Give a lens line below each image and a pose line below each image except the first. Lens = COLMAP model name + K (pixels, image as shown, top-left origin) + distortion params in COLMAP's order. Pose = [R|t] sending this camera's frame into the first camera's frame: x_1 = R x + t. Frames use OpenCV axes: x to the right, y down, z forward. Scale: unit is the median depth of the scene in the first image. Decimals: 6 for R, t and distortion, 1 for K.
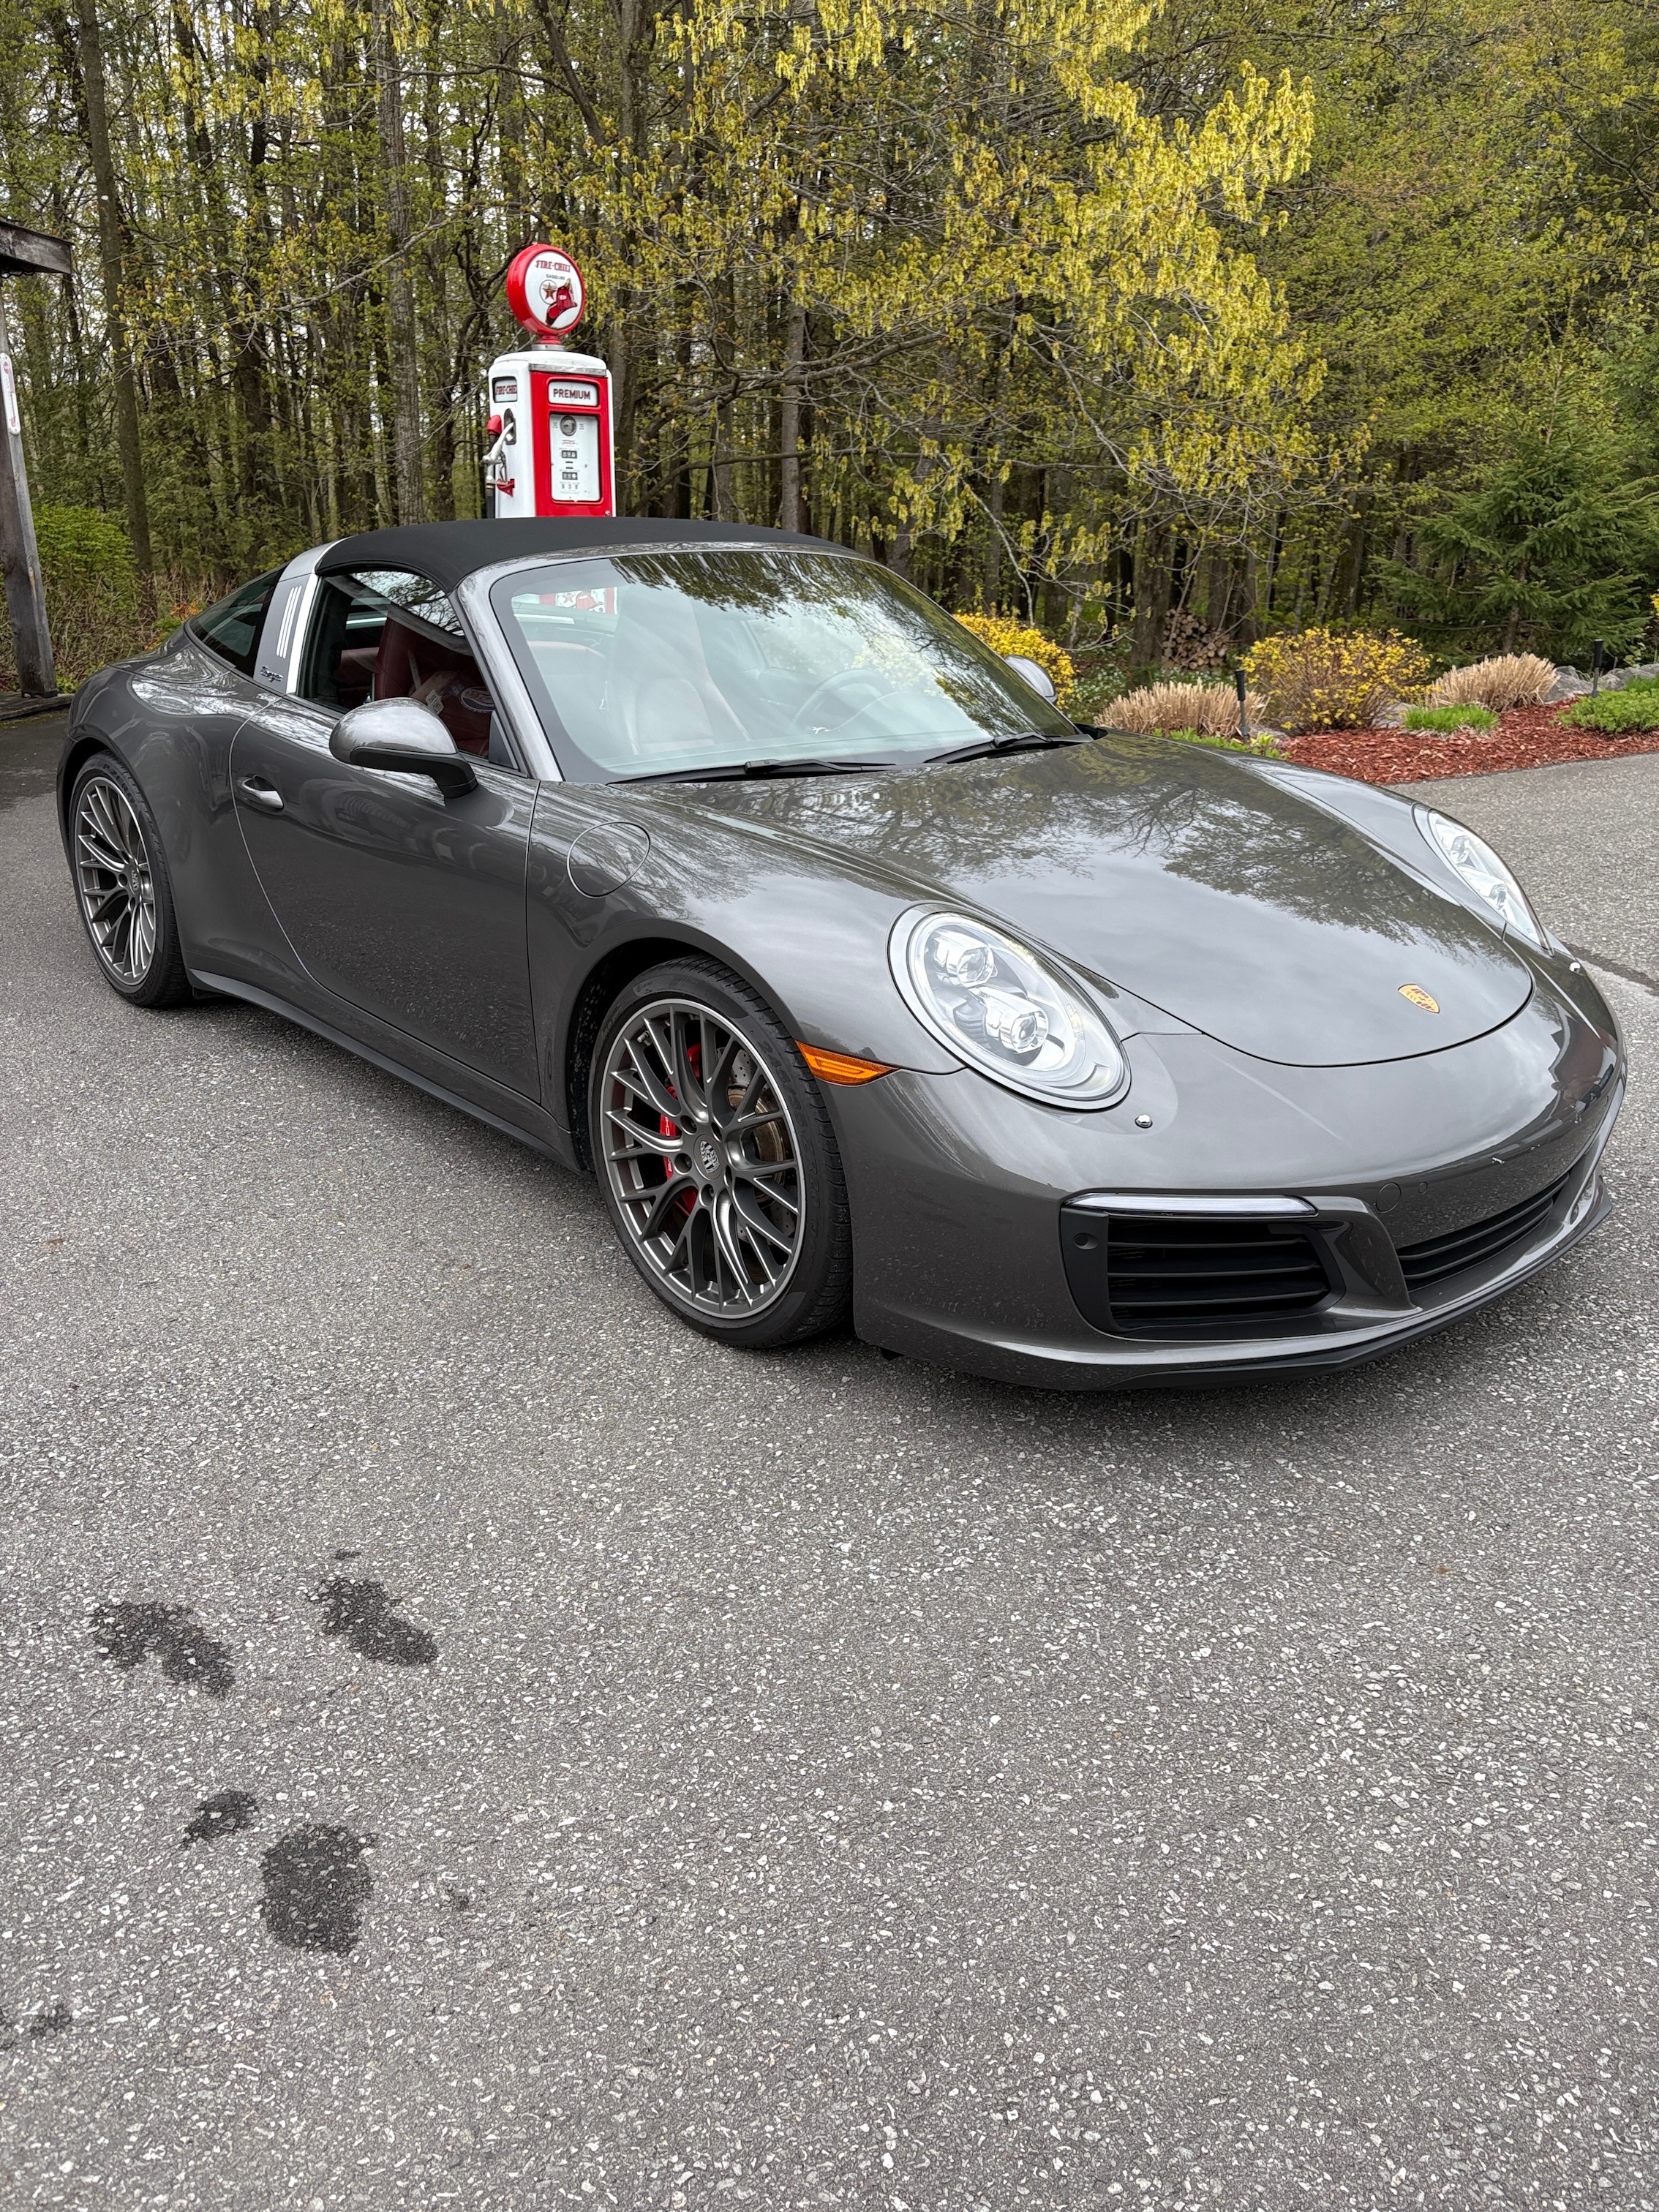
lens RADIAL K [[1685.3, 0, 811.4], [0, 1685.3, 1113.5], [0, 0, 1]] dist [0.060046, -0.068271]
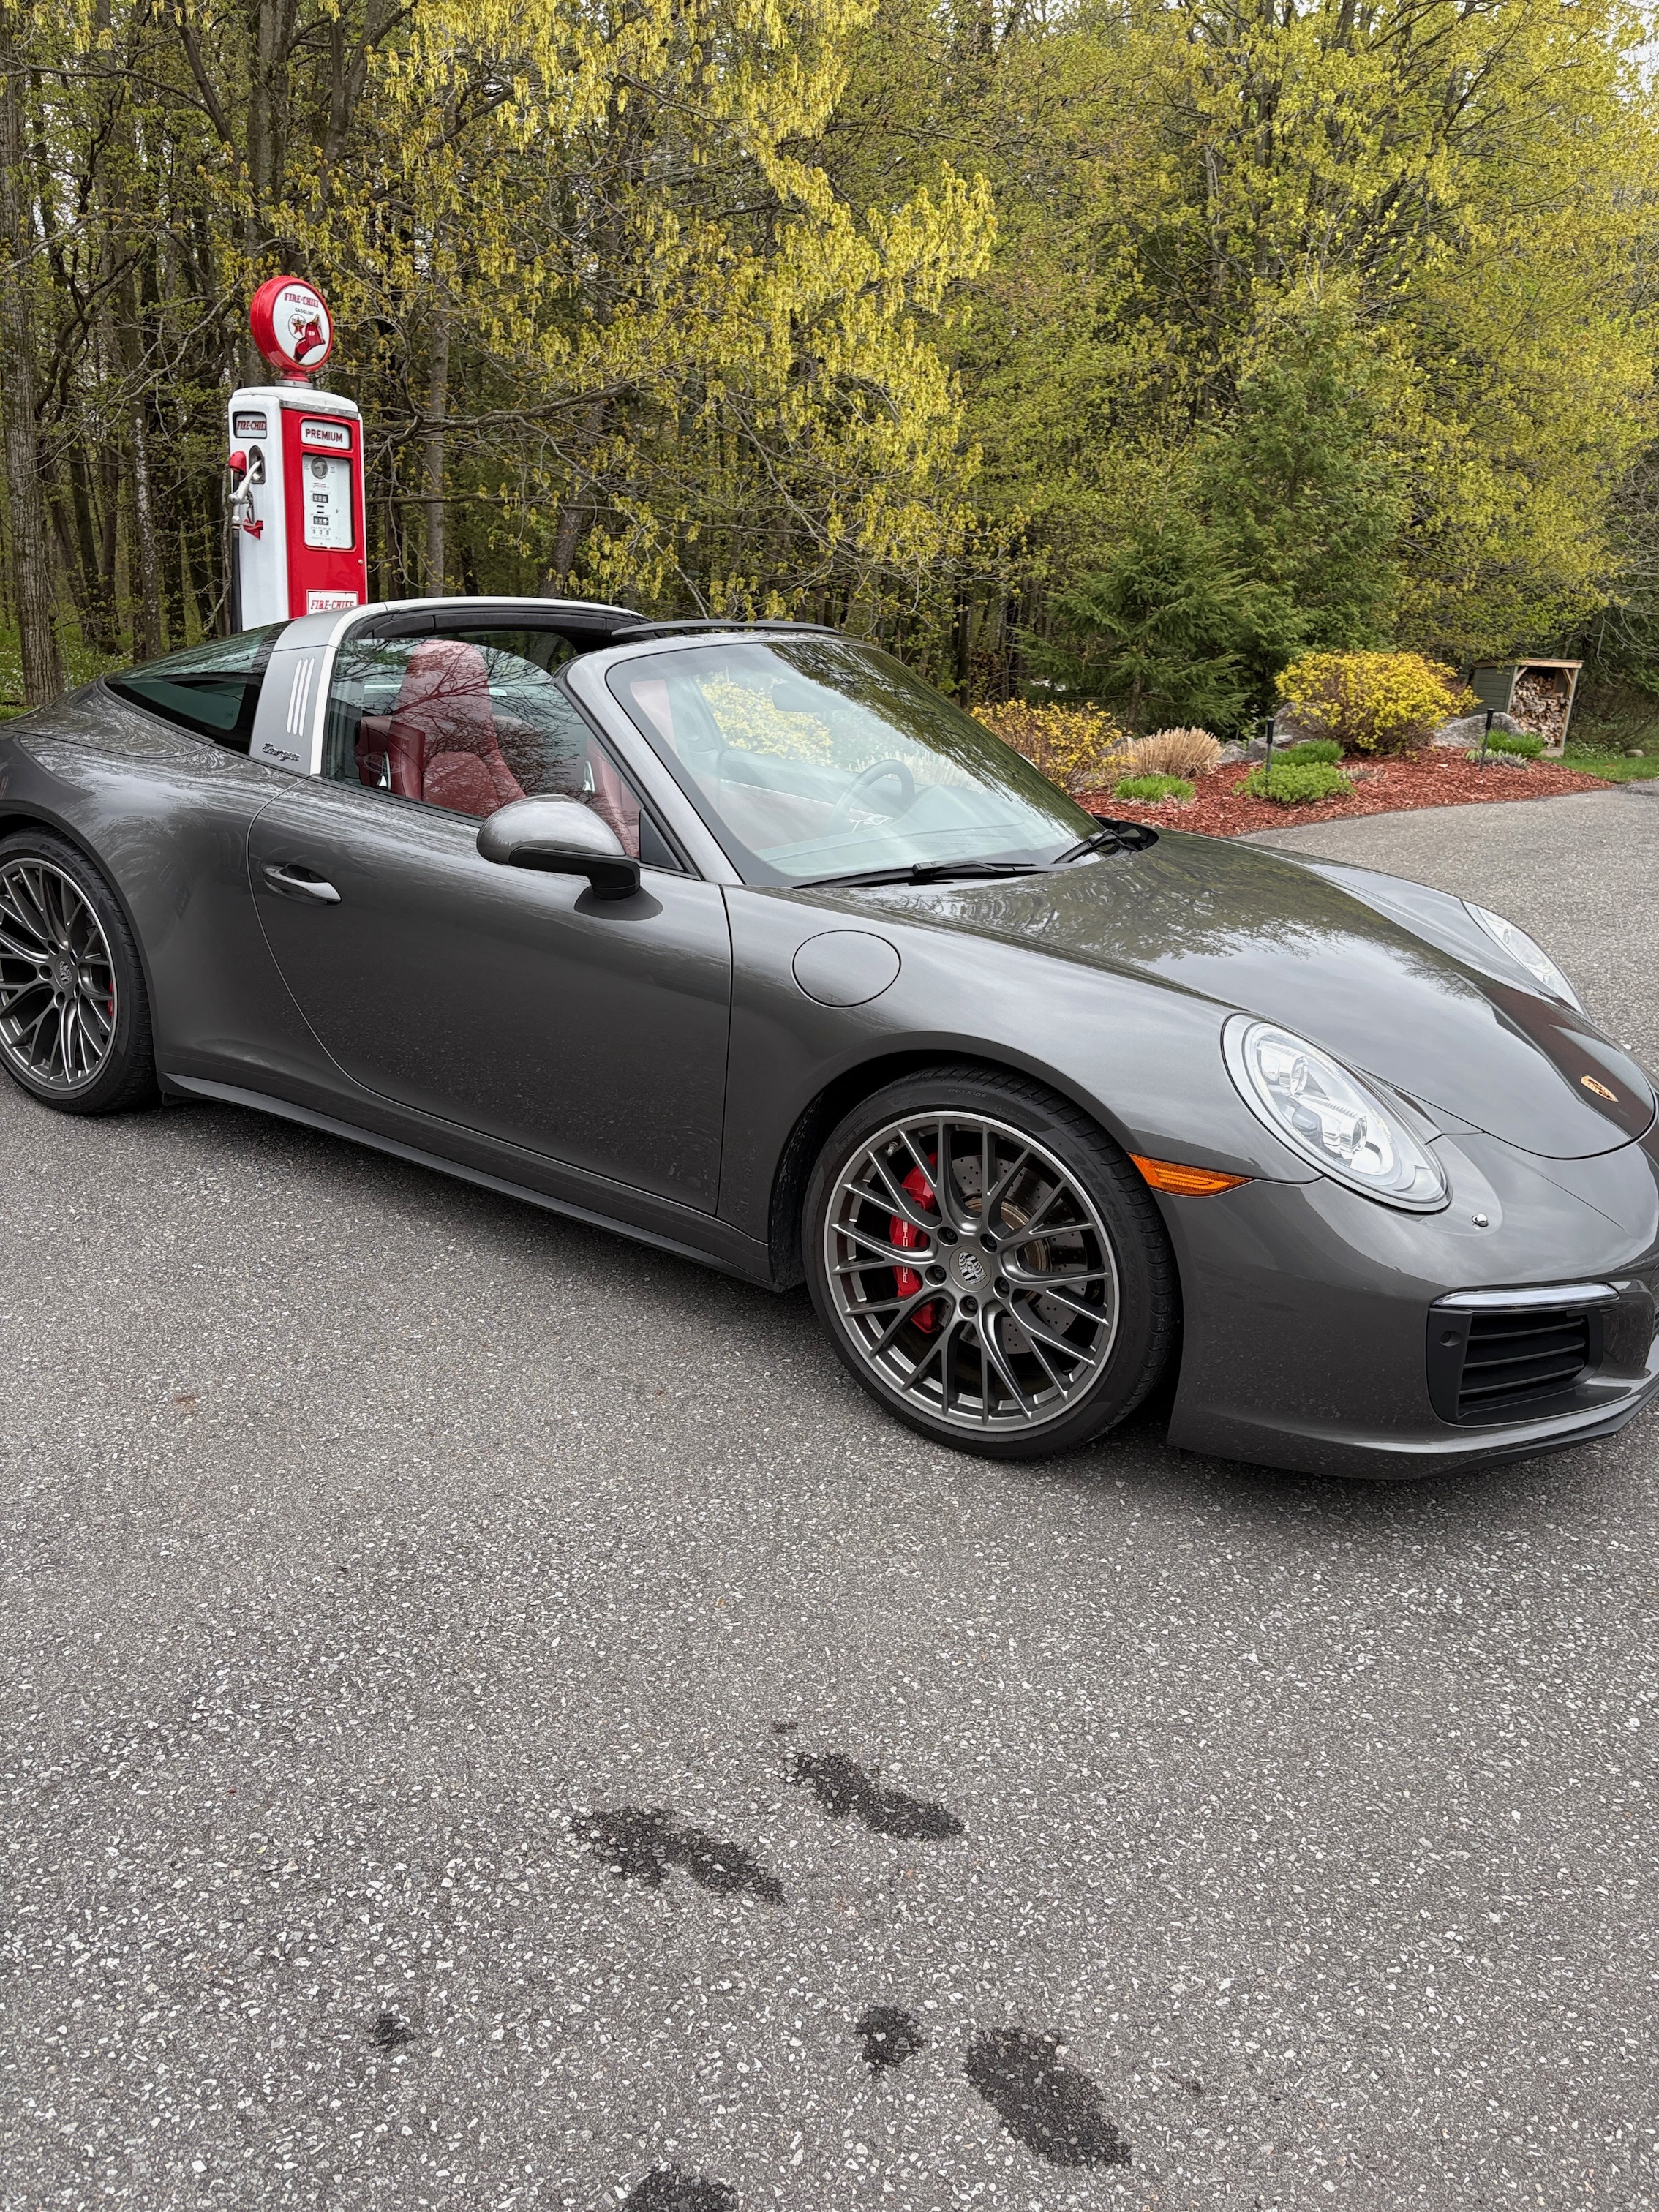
lens RADIAL K [[1685.3, 0, 813.5], [0, 1685.3, 1118.8], [0, 0, 1]] dist [0.060046, -0.068271]
pose [[0.965594, -0.035688, 0.257595, -0.136581], [0.040742, 0.999067, -0.014308, -0.017535], [-0.256844, 0.024310, 0.966147, 0.021749]]
